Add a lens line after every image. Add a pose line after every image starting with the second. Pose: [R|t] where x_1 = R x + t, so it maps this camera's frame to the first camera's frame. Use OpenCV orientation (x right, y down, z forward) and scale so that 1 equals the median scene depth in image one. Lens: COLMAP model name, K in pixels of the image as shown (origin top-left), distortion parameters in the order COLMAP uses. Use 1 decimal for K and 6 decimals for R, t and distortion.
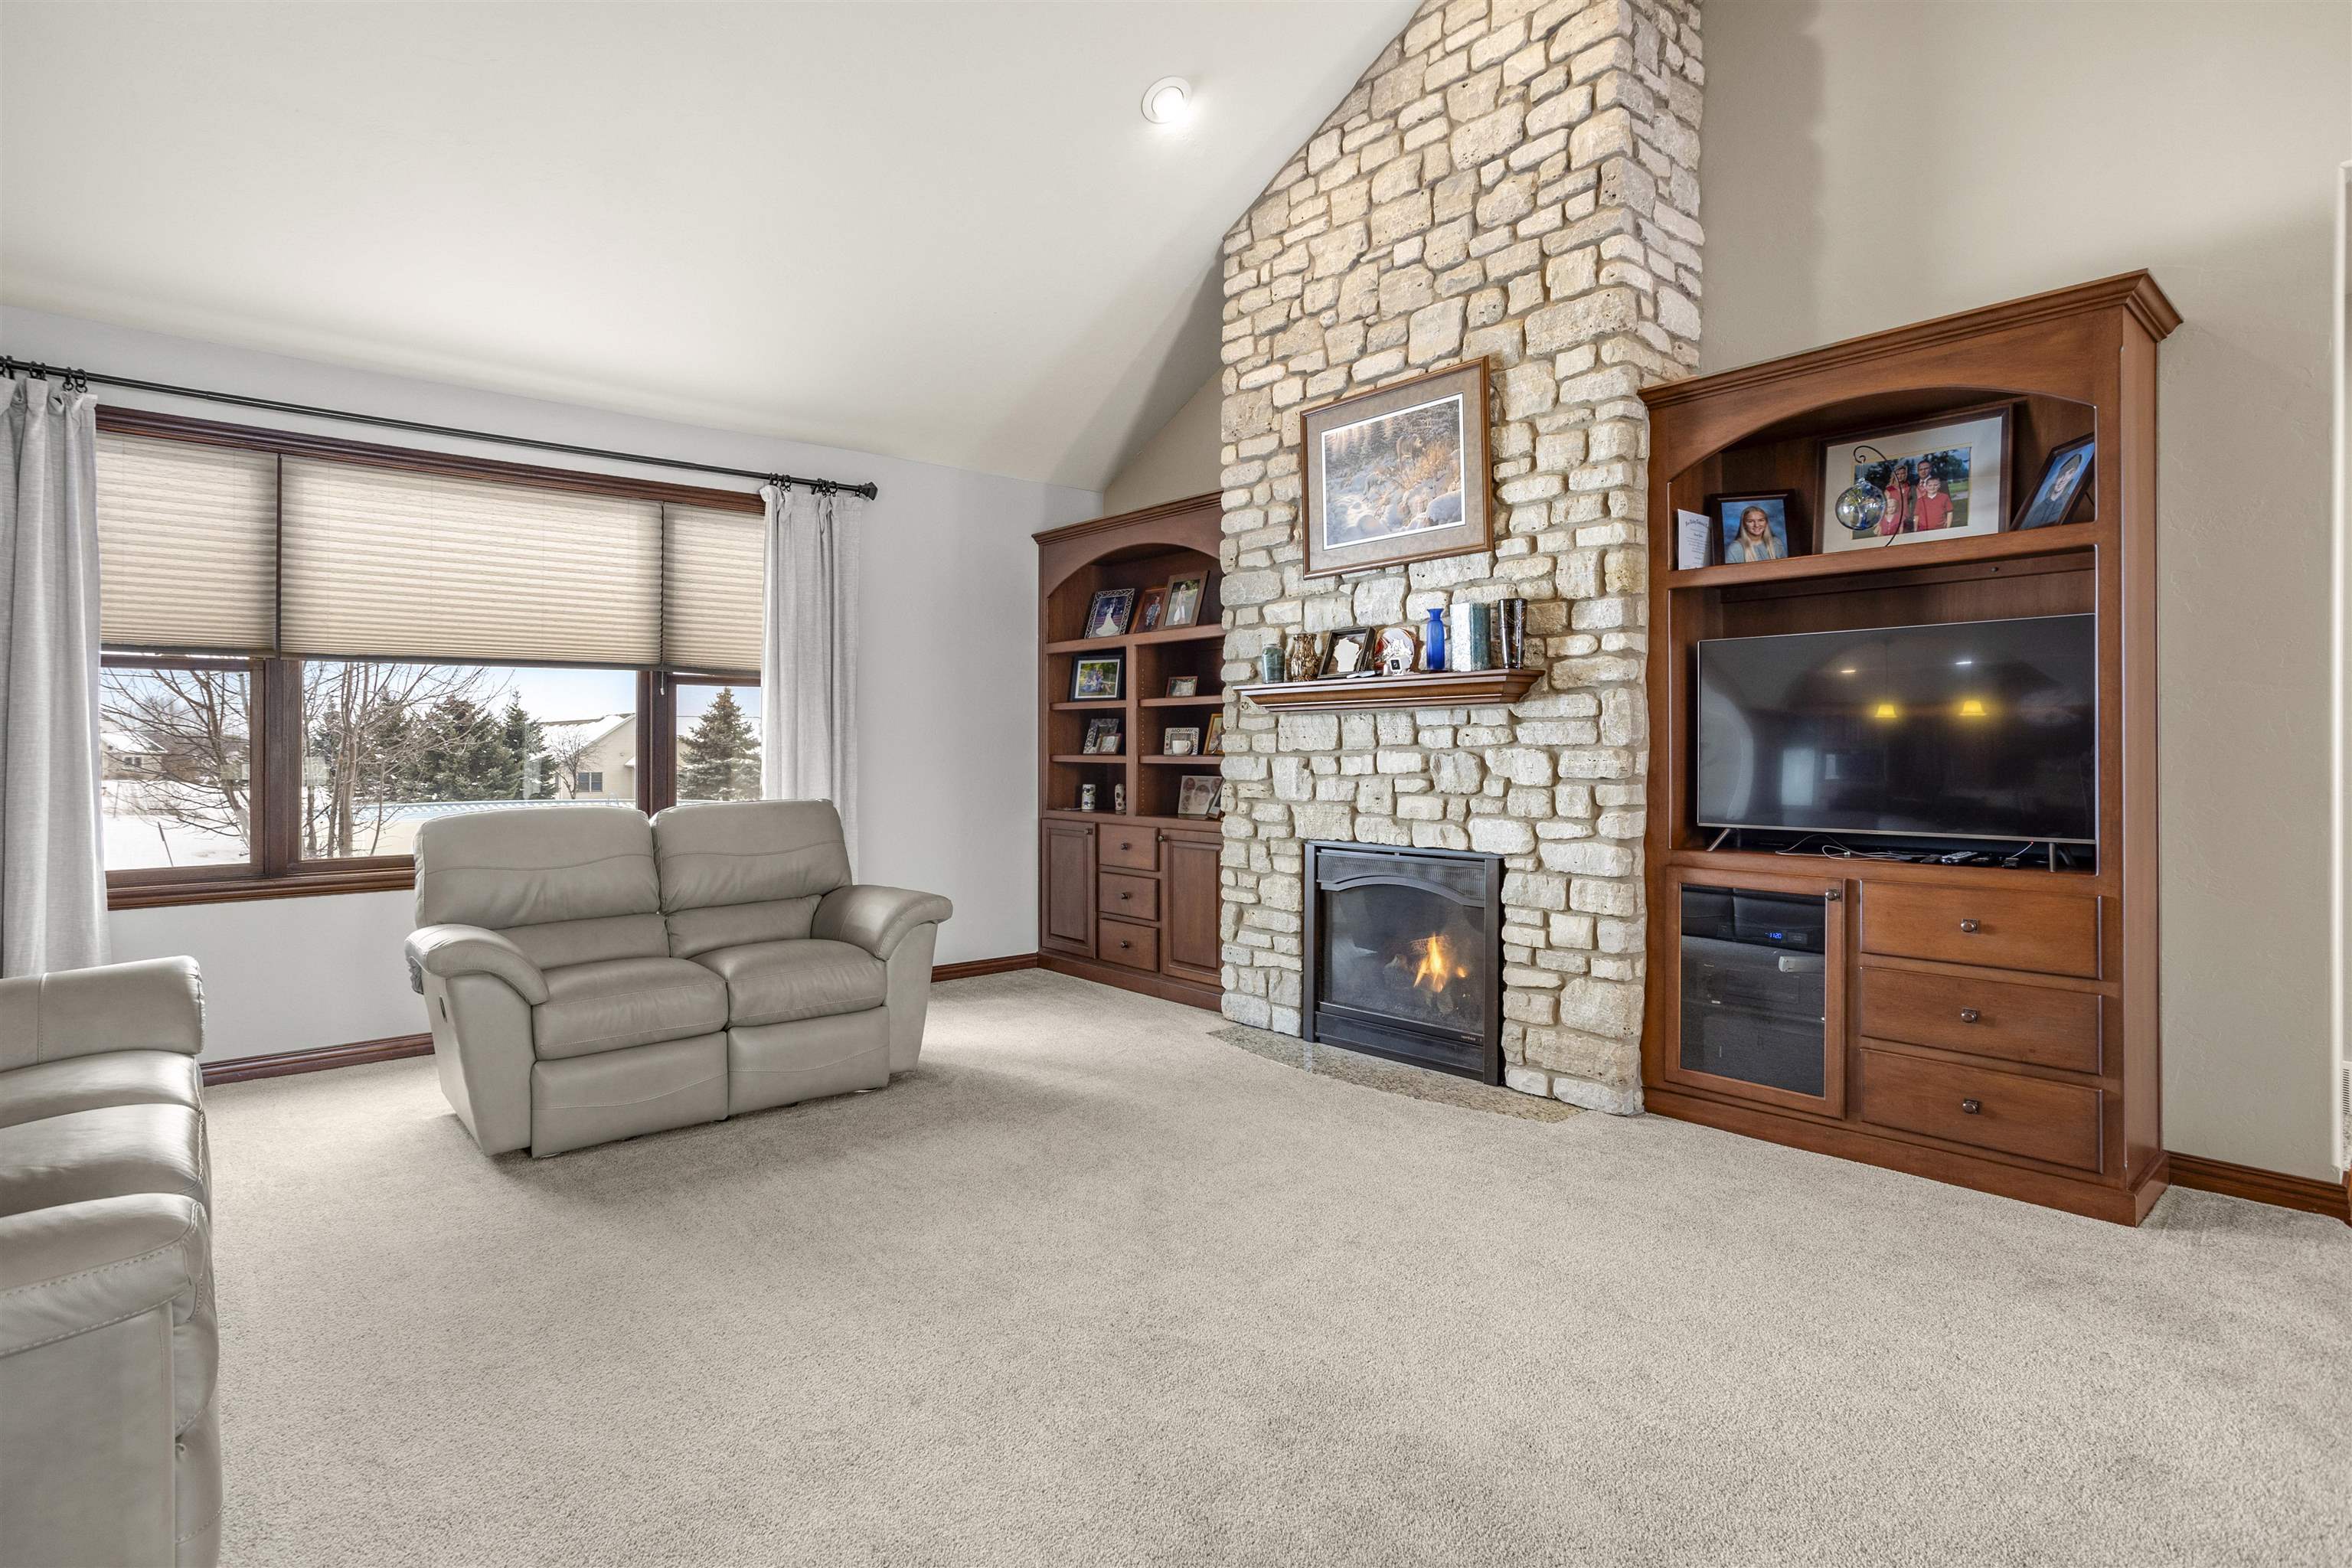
lens RADIAL K [[1160.4, 0, 1171.9], [0, 1160.4, 765.4], [0, 0, 1]] dist [-0.005068, 0.003098]
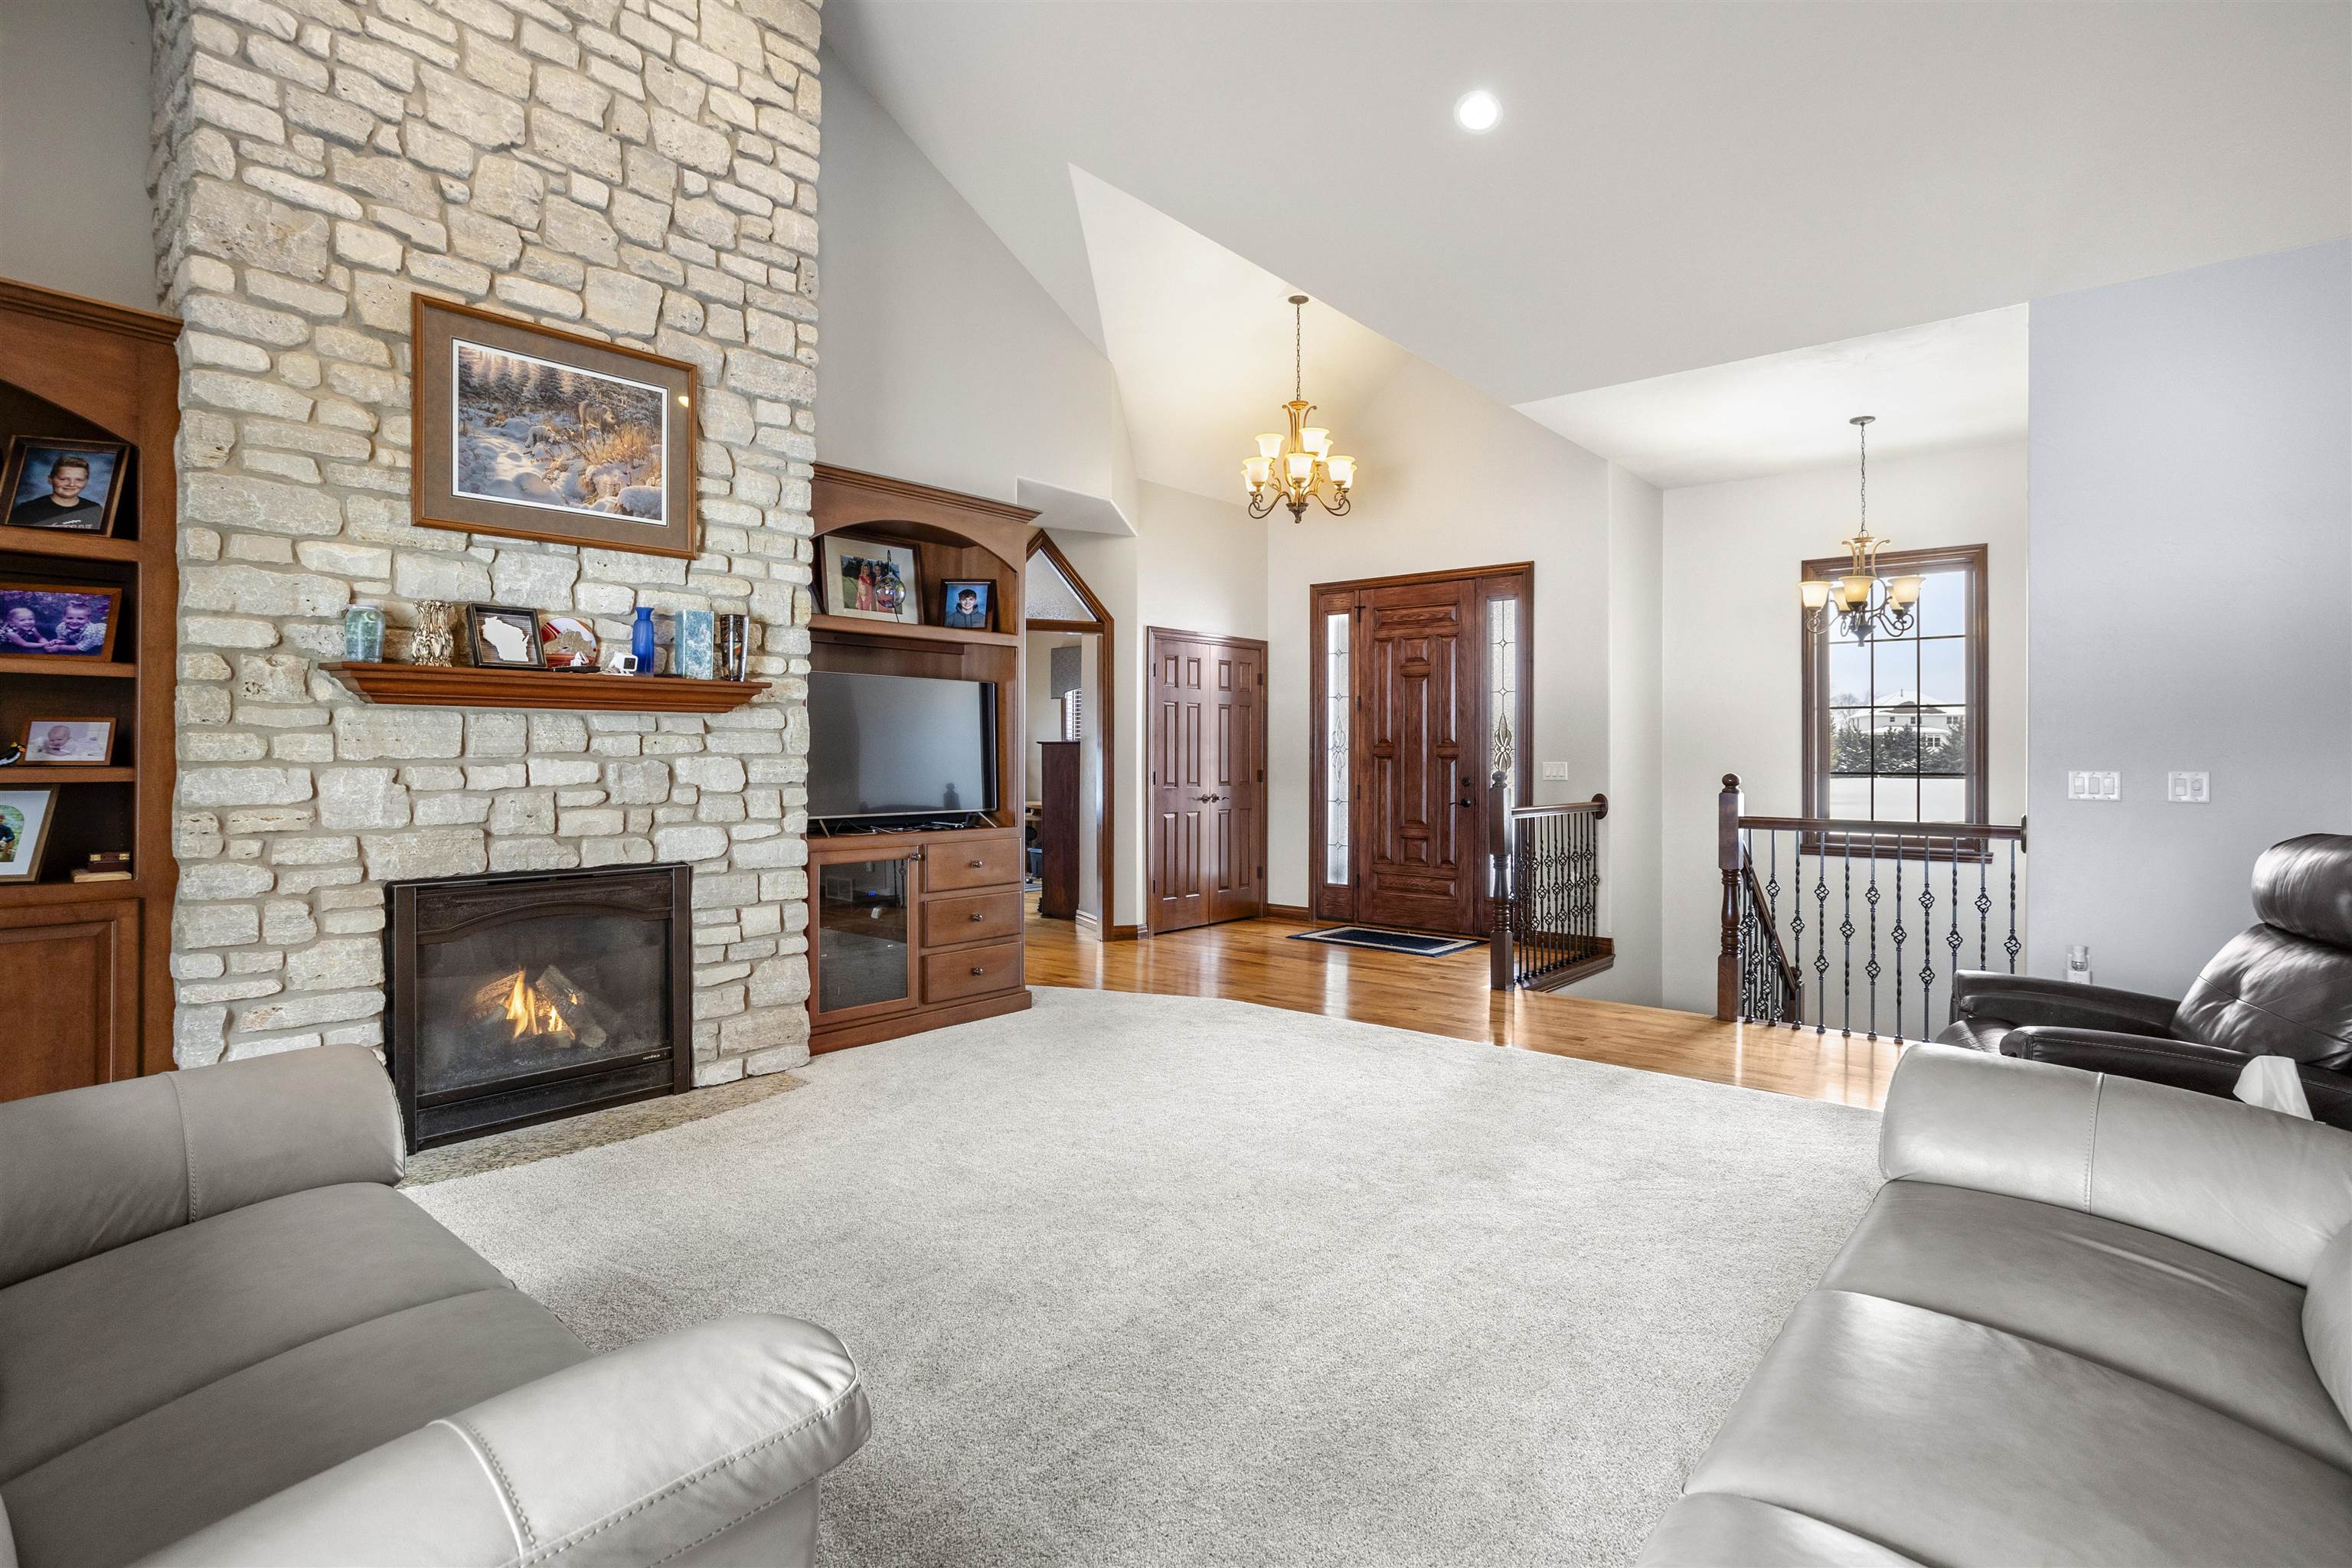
lens RADIAL K [[1080.6, 0, 1171.2], [0, 1080.6, 772.6], [0, 0, 1]] dist [0.017242, 0.002424]
pose [[-0.082988, -0.015992, 0.996422, -0.687277], [0.007048, 0.999837, 0.016633, -0.013395], [-0.996526, 0.008403, -0.082862, 0.653062]]
